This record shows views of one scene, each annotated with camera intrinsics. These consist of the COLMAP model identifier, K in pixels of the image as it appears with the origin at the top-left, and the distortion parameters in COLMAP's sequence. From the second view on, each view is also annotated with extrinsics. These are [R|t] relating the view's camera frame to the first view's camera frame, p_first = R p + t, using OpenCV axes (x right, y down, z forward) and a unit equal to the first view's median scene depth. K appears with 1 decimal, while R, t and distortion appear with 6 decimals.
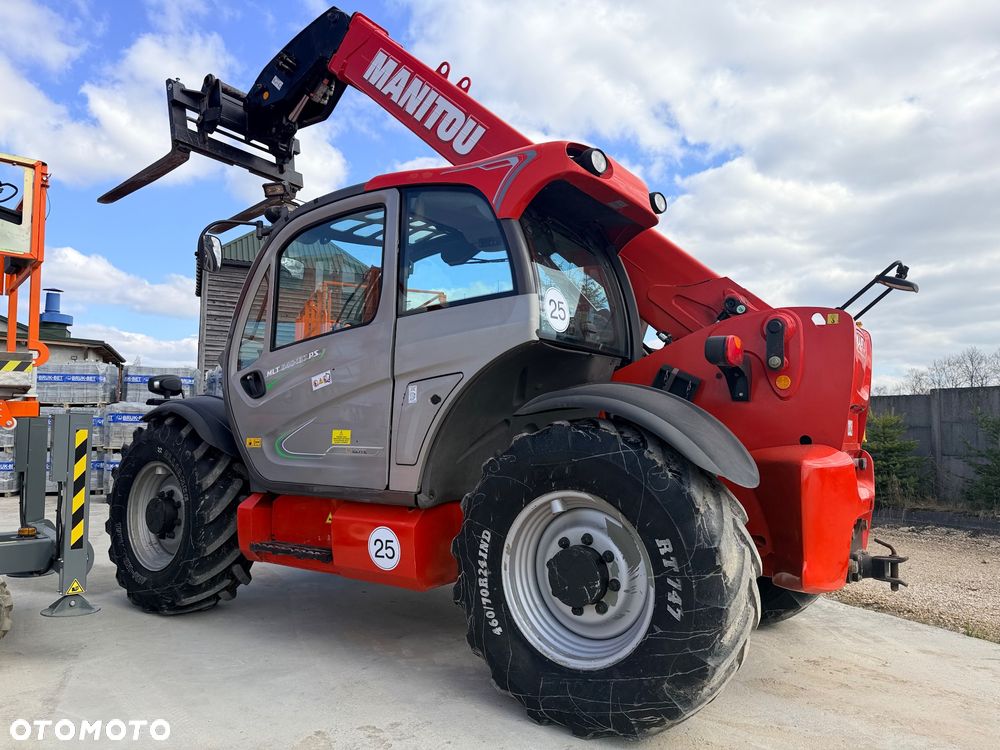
lens RADIAL K [[689.0, 0, 505.0], [0, 689.0, 377.8], [0, 0, 1]] dist [0.103789, -0.114678]
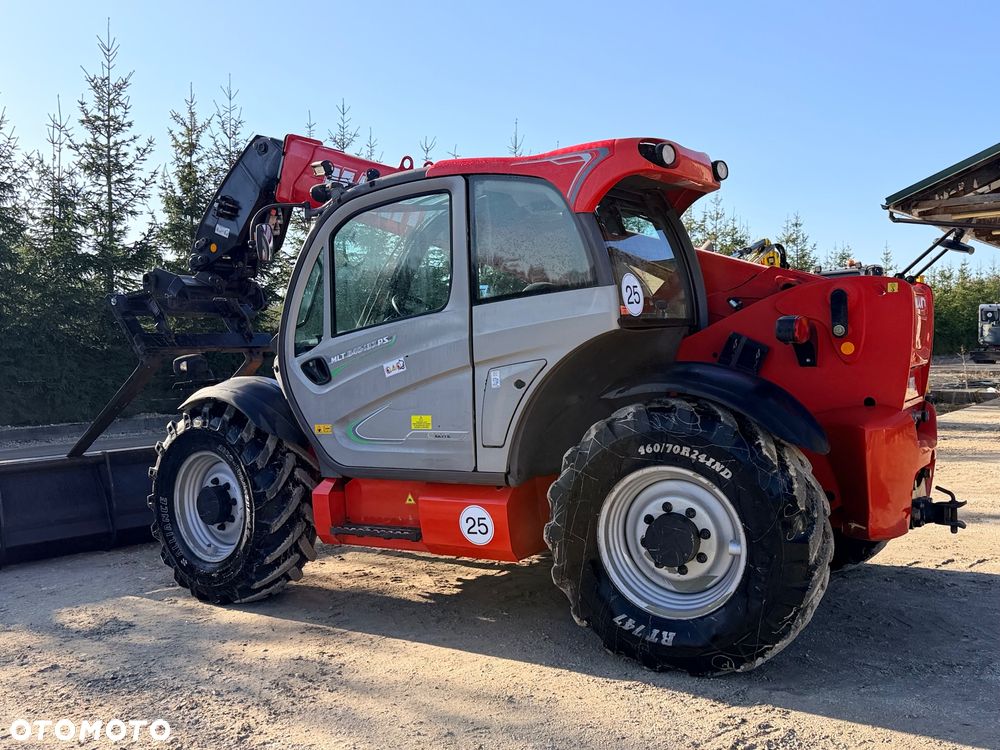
lens RADIAL K [[933.7, 0, 503.3], [0, 933.7, 379.3], [0, 0, 1]] dist [0.078879, -0.000972]
pose [[0.997885, -0.063611, 0.013410, -0.134043], [0.061818, 0.992332, 0.107029, -0.122620], [-0.020116, -0.105973, 0.994166, -0.386451]]
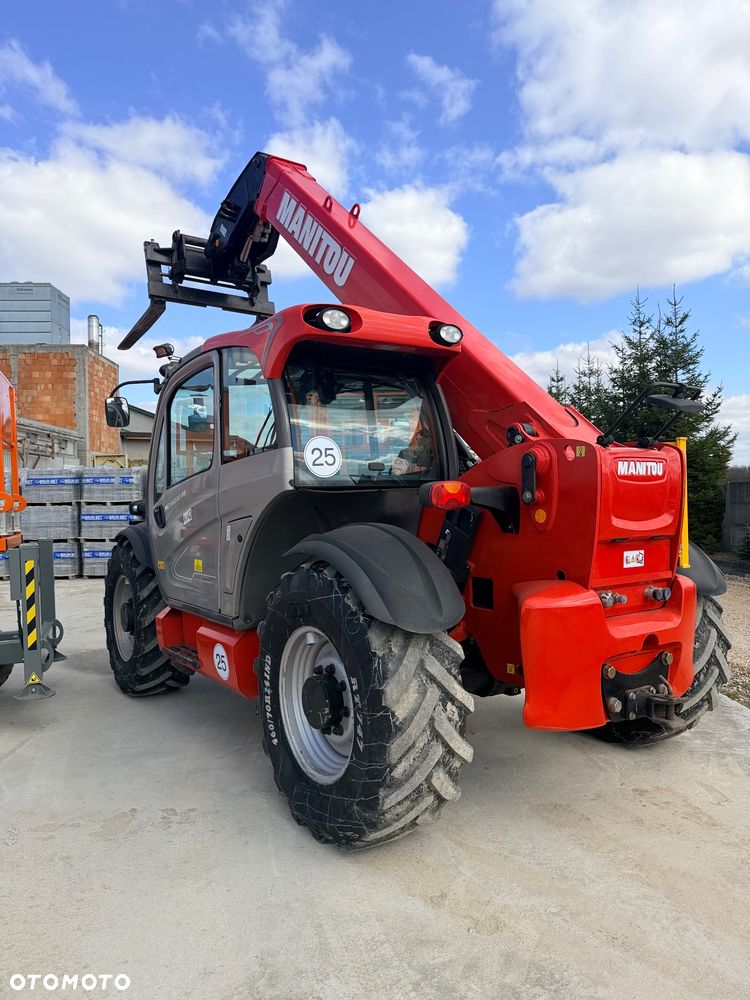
lens RADIAL K [[698.2, 0, 377.5], [0, 698.2, 496.9], [0, 0, 1]] dist [0.103242, -0.144359]
pose [[0.937274, -0.036267, -0.346701, 0.485696], [0.061292, 0.996224, 0.061487, -0.088792], [0.343162, -0.078881, 0.935958, -0.007807]]
